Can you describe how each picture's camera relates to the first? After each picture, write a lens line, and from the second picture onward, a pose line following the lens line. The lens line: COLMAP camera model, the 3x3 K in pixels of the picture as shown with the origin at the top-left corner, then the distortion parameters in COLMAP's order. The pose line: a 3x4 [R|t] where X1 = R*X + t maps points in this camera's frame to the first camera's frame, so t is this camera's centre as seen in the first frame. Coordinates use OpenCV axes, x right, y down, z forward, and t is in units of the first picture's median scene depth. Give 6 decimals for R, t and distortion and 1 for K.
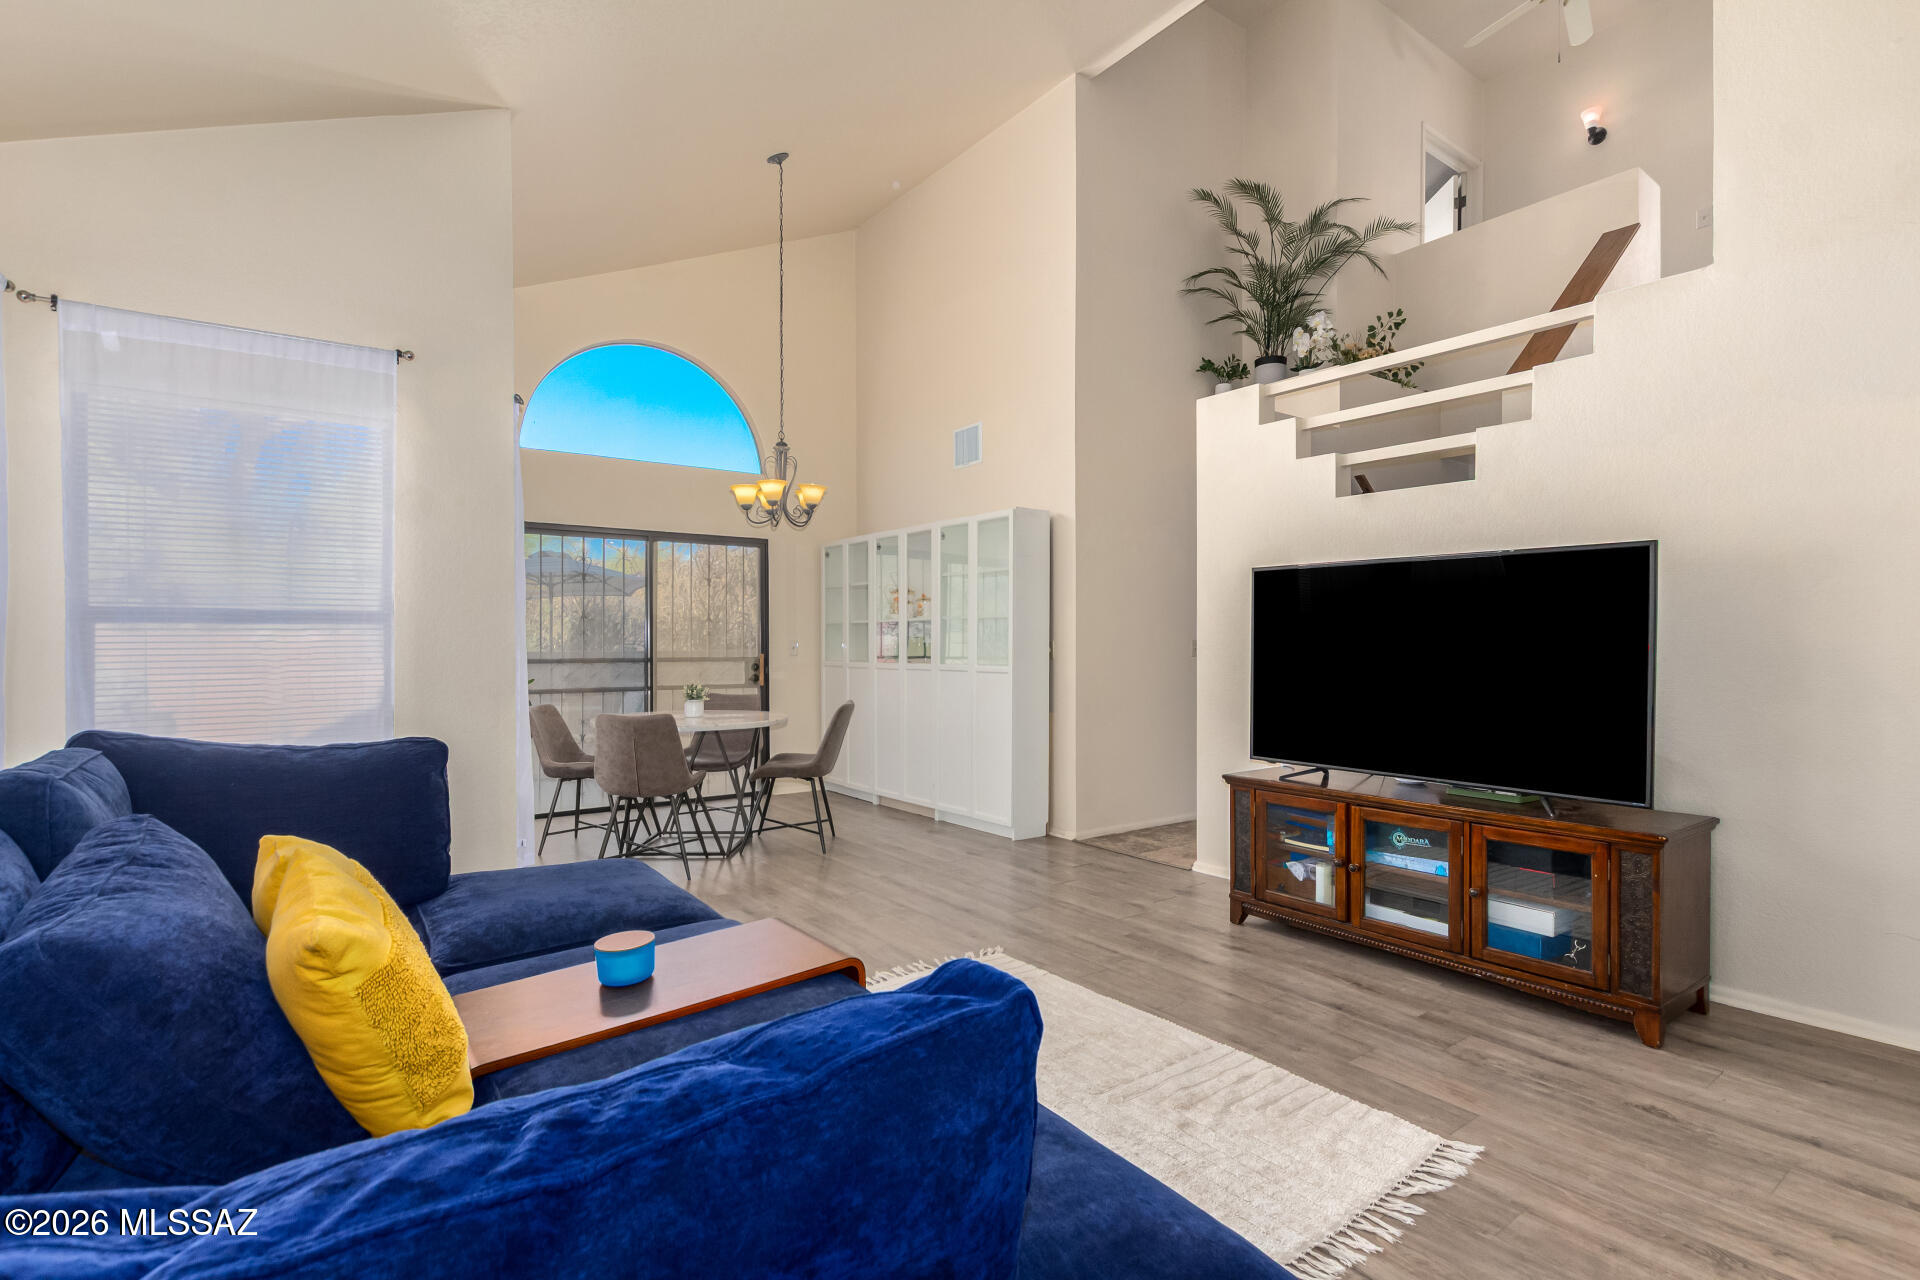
lens RADIAL K [[928.8, 0, 970.0], [0, 928.8, 641.9], [0, 0, 1]] dist [0.016289, -0.002511]
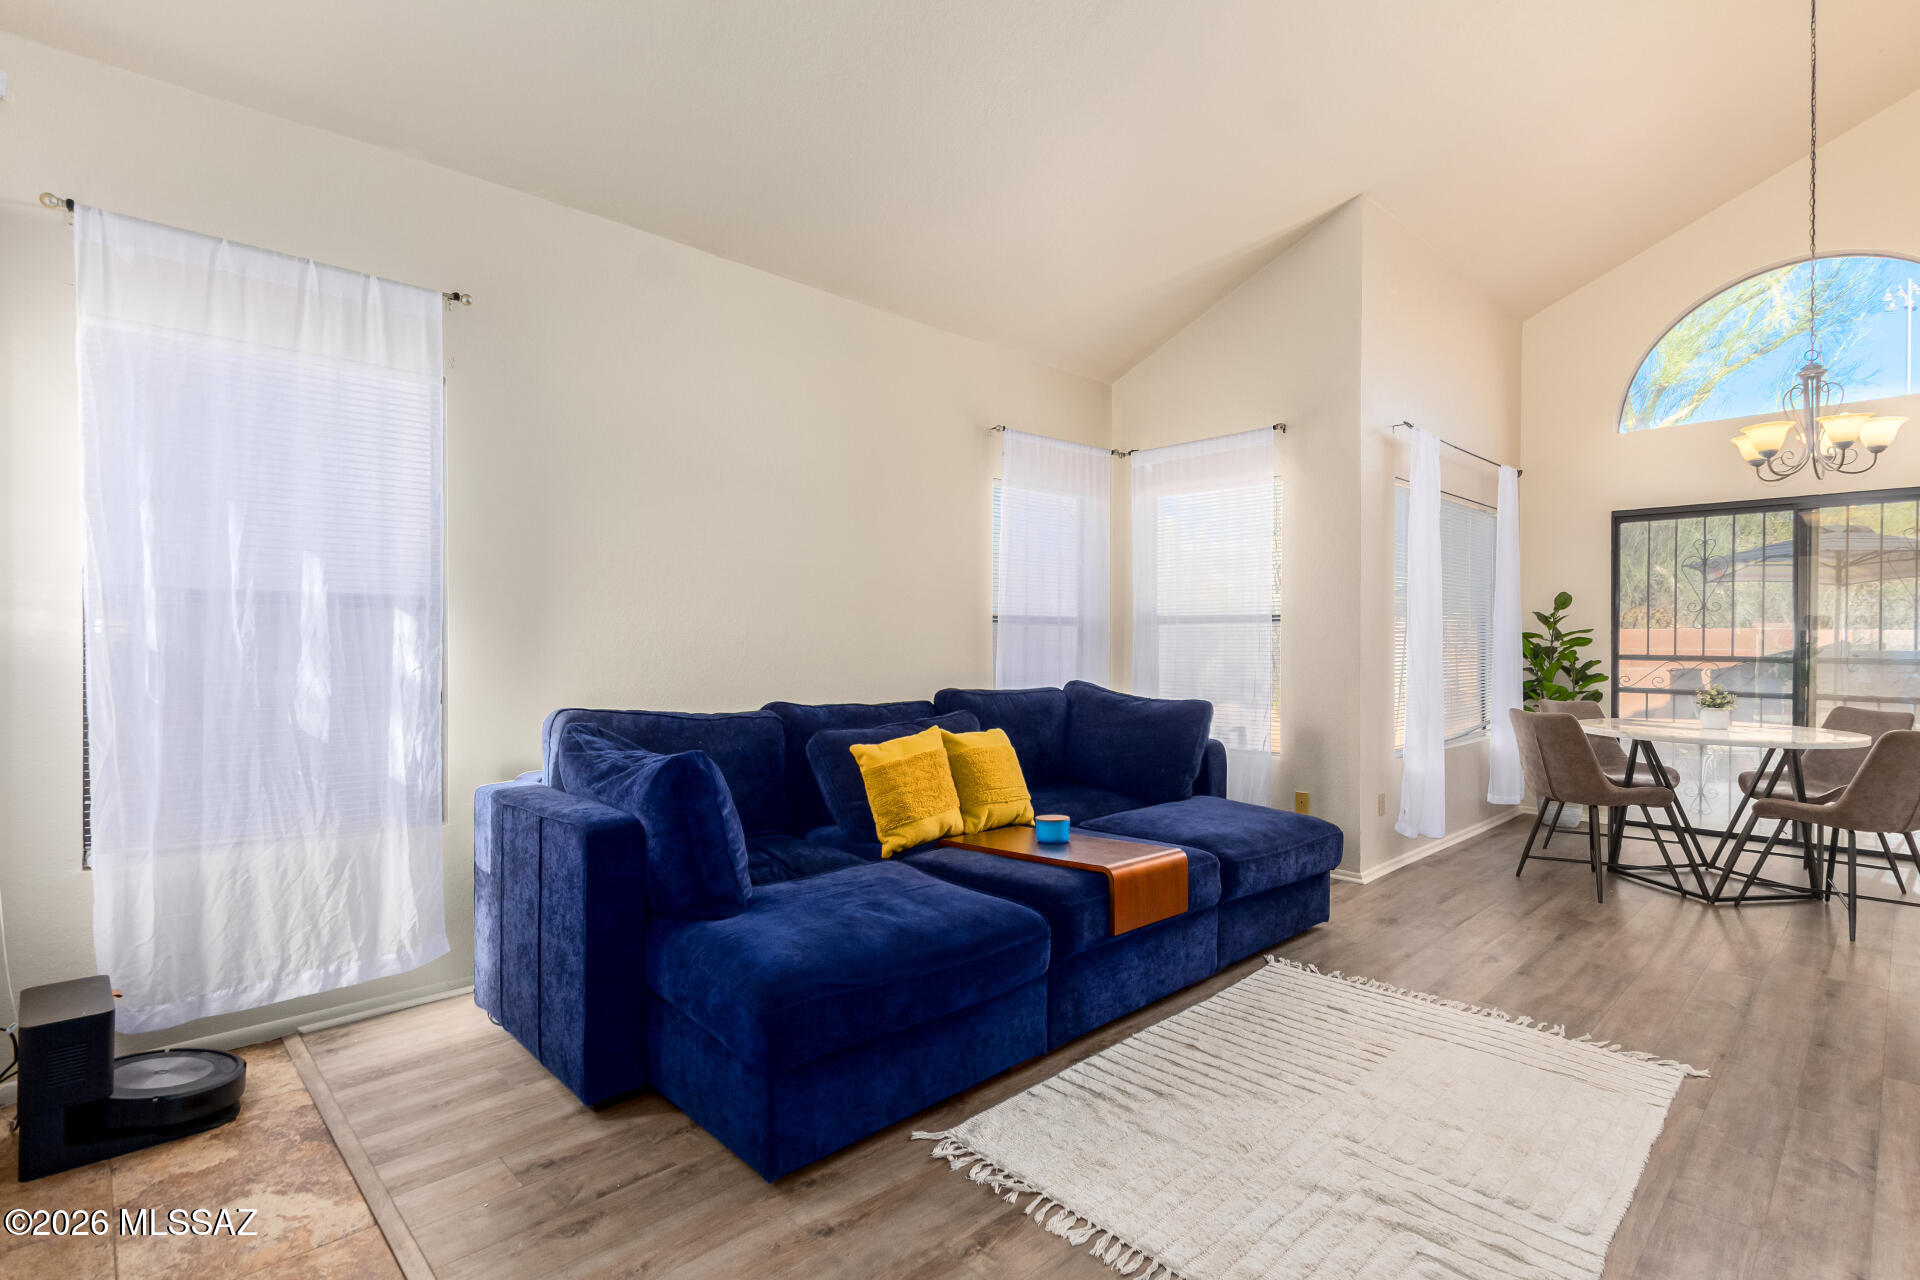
lens RADIAL K [[928.8, 0, 965.8], [0, 928.8, 625.3], [0, 0, 1]] dist [0.016289, -0.002511]
pose [[0.133774, 0.000156, -0.991012, 0.830665], [-0.008030, 0.999967, -0.000926, -0.012327], [0.990979, 0.008081, 0.133771, 0.420037]]
